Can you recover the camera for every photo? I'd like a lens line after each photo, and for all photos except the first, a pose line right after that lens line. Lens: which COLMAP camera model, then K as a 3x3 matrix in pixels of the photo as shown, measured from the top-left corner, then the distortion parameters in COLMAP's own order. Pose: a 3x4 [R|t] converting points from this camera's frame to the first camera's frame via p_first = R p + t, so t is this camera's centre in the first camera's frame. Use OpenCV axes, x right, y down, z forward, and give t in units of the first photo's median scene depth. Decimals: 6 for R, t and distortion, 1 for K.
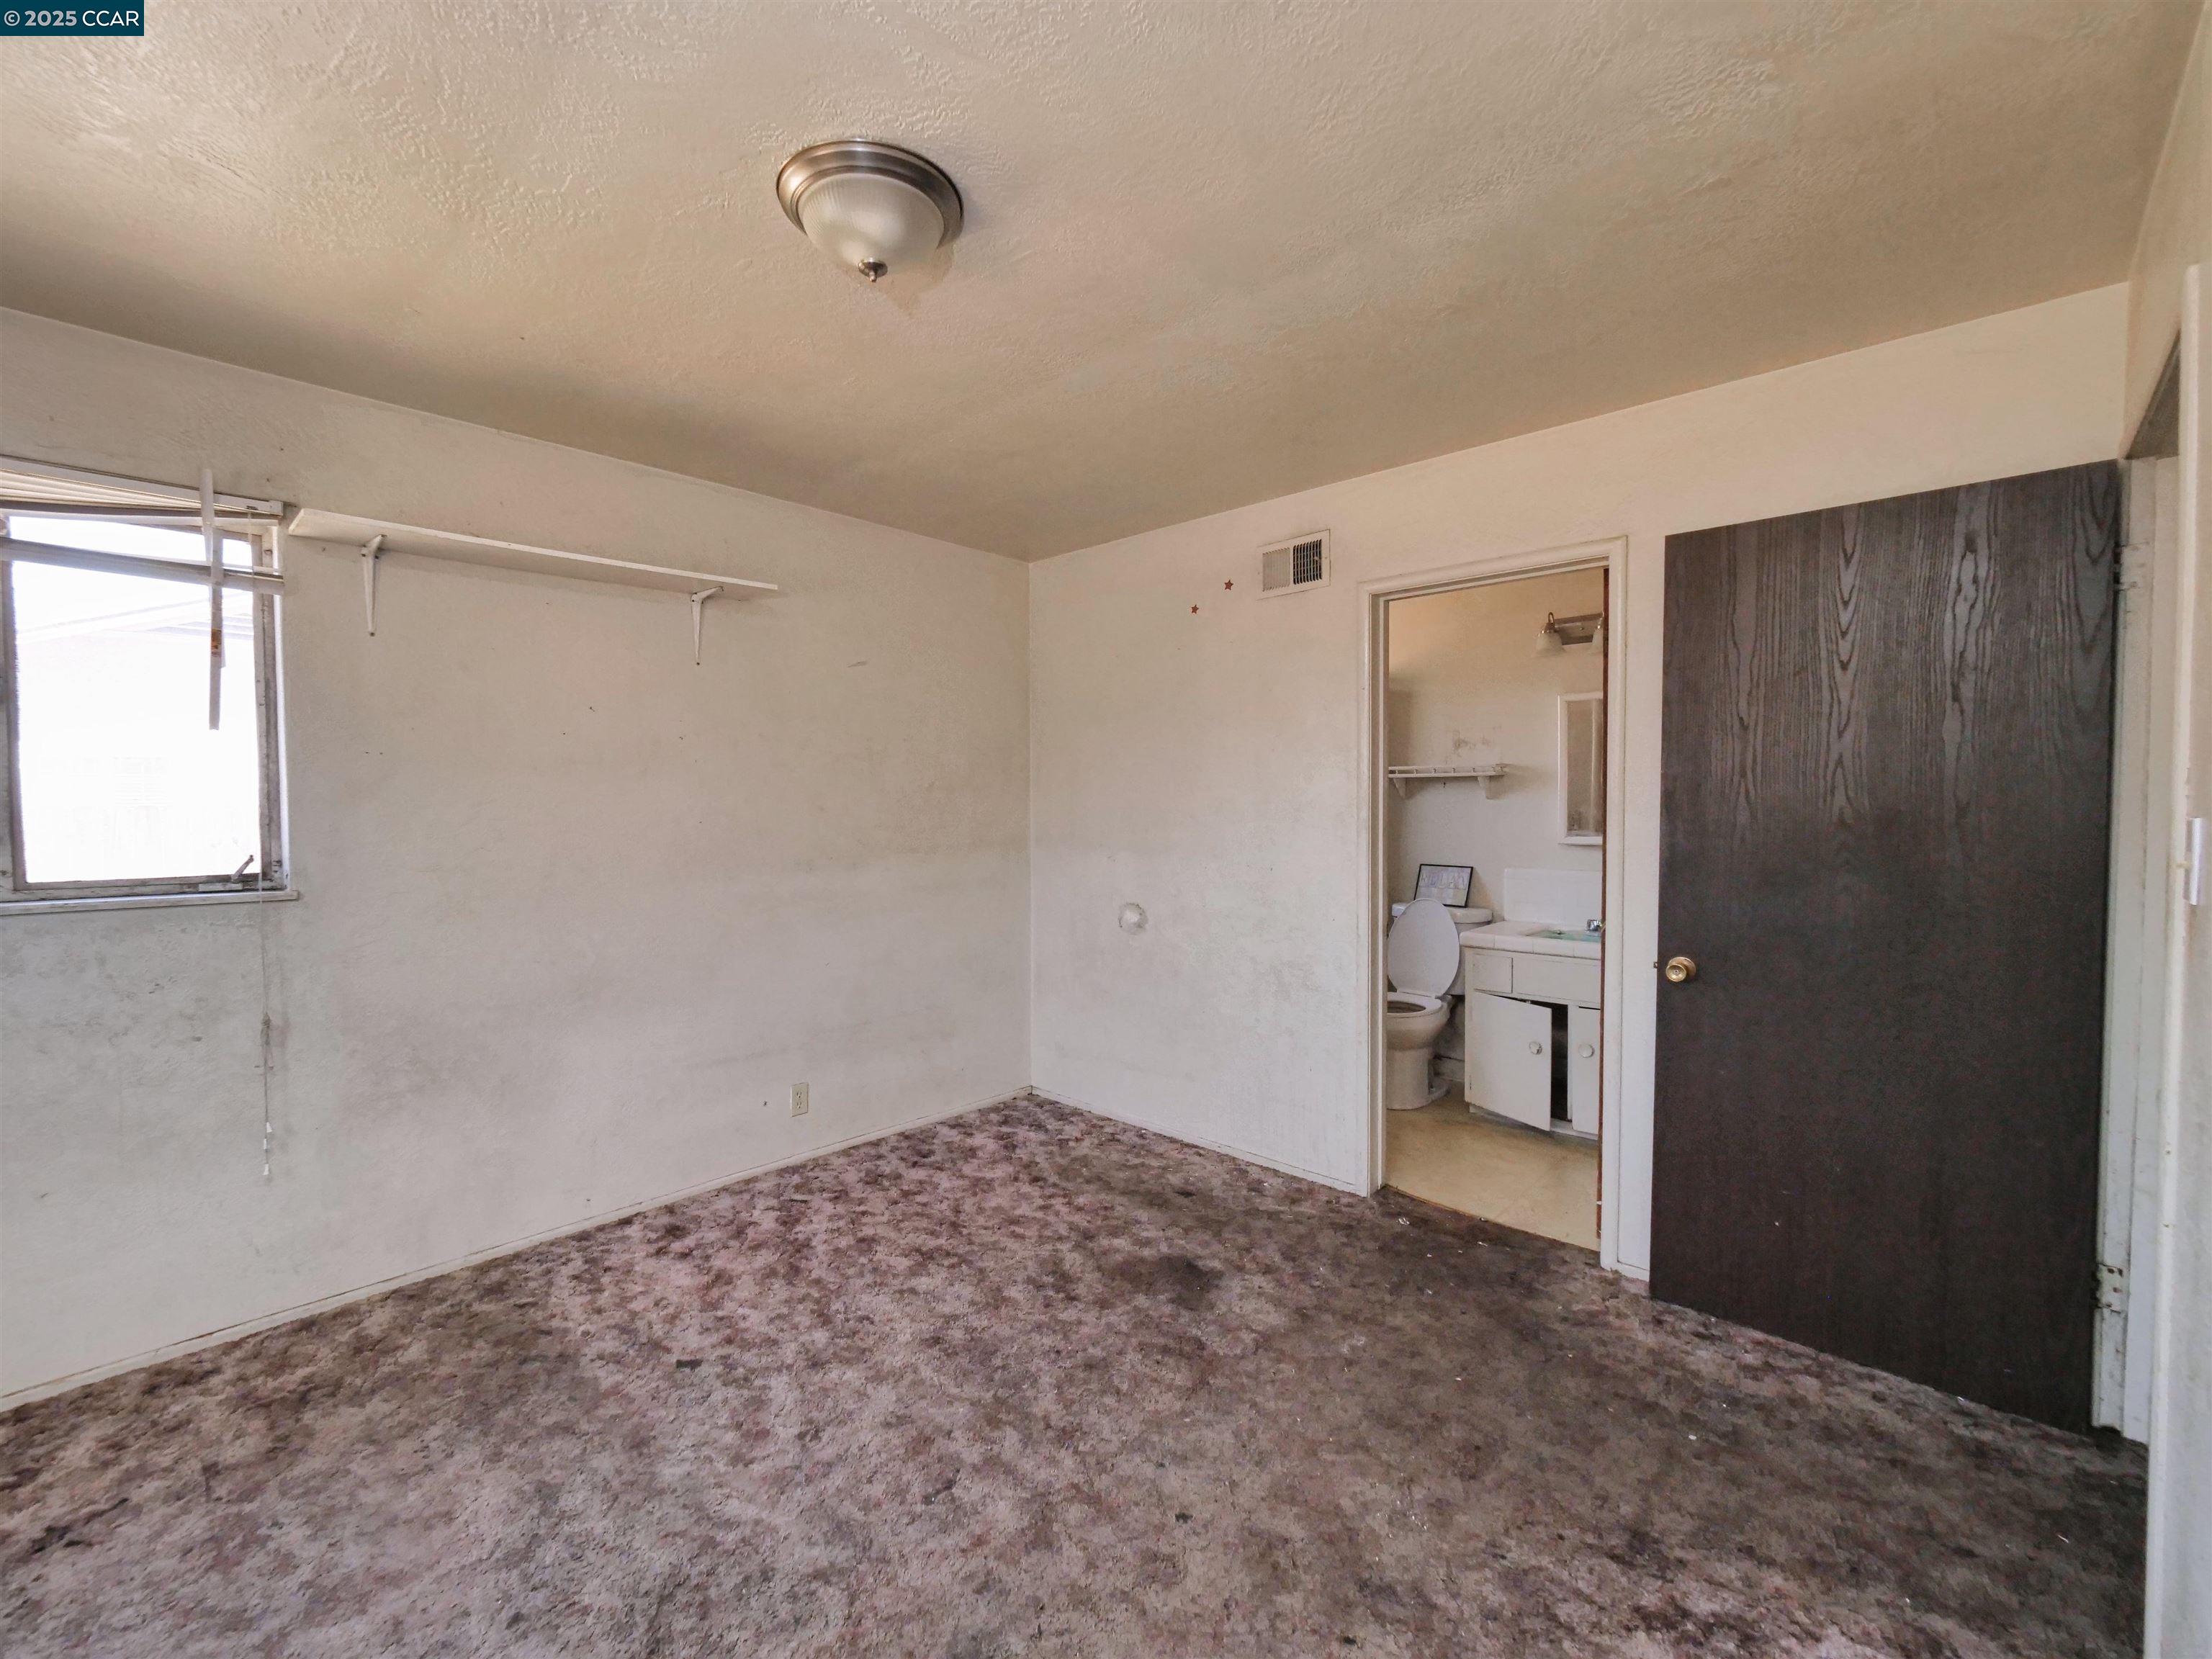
lens RADIAL K [[942.5, 0, 1074.6], [0, 942.5, 826.7], [0, 0, 1]] dist [-0.005103, 0.001219]
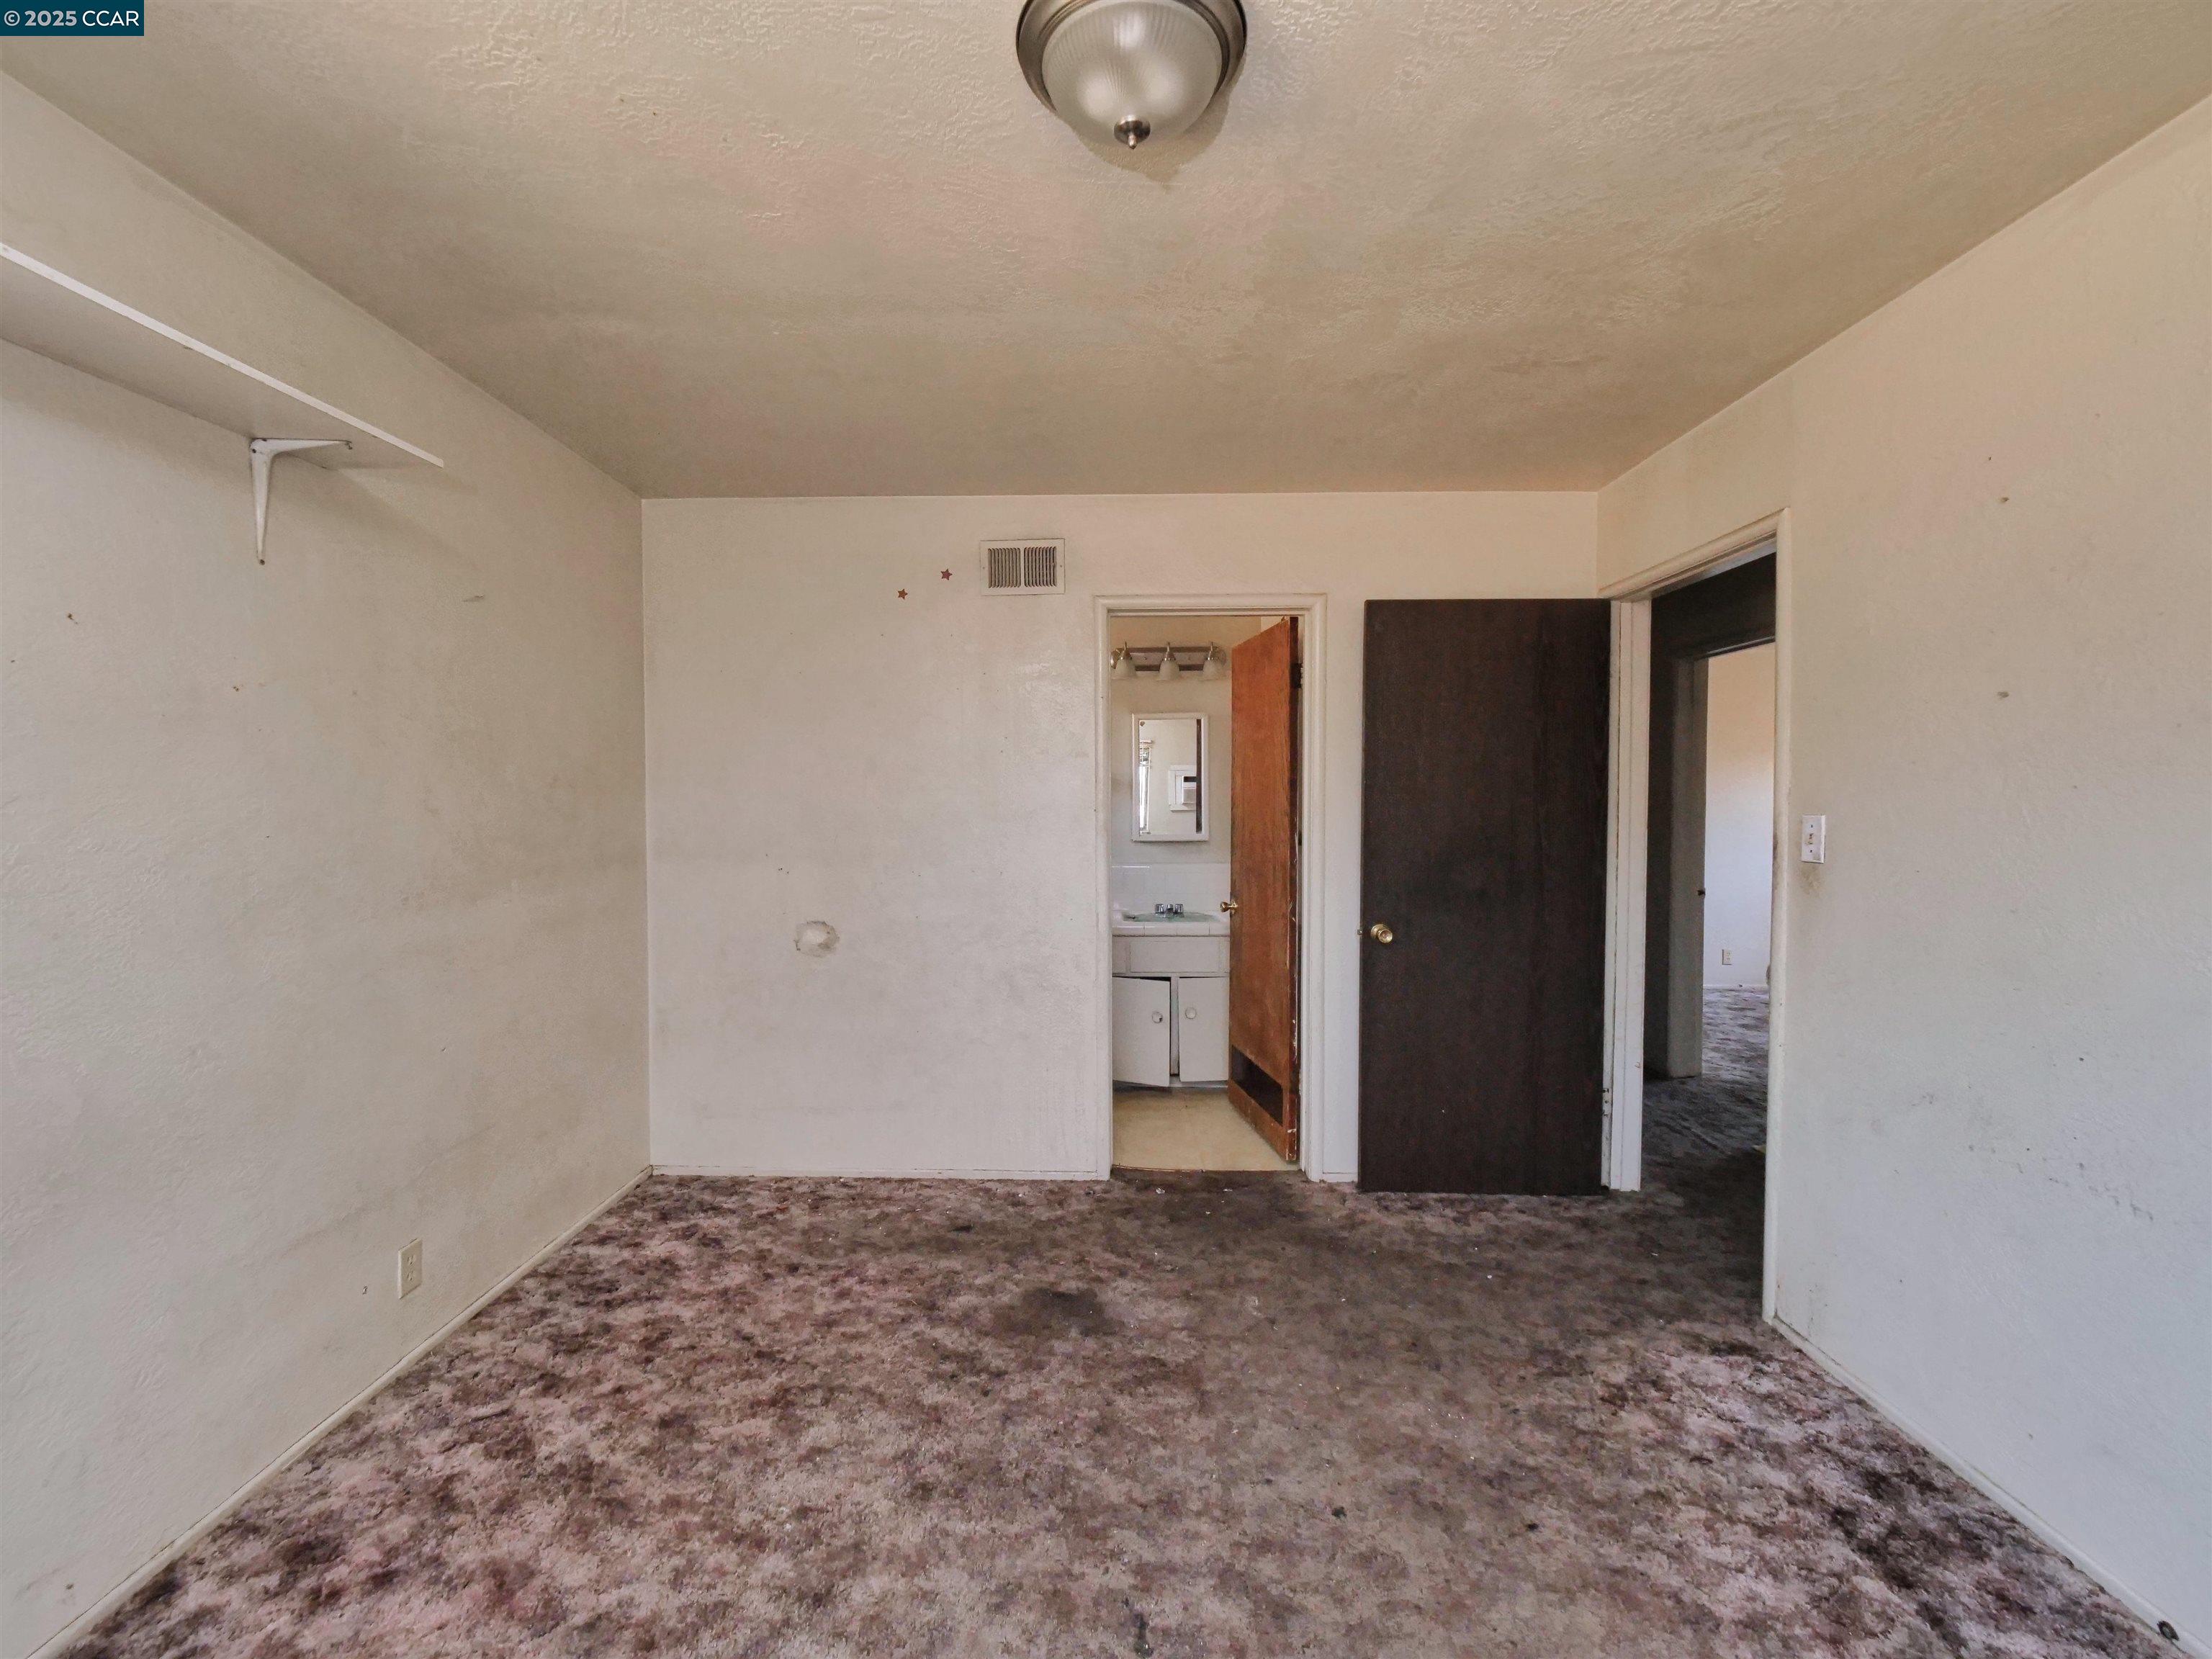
lens RADIAL K [[942.5, 0, 1099.9], [0, 942.5, 827.1], [0, 0, 1]] dist [-0.005103, 0.001219]
pose [[0.738479, -0.012806, 0.674154, -0.468320], [0.013736, 0.999898, 0.003948, -0.006983], [-0.674136, 0.006345, 0.738580, 0.263949]]
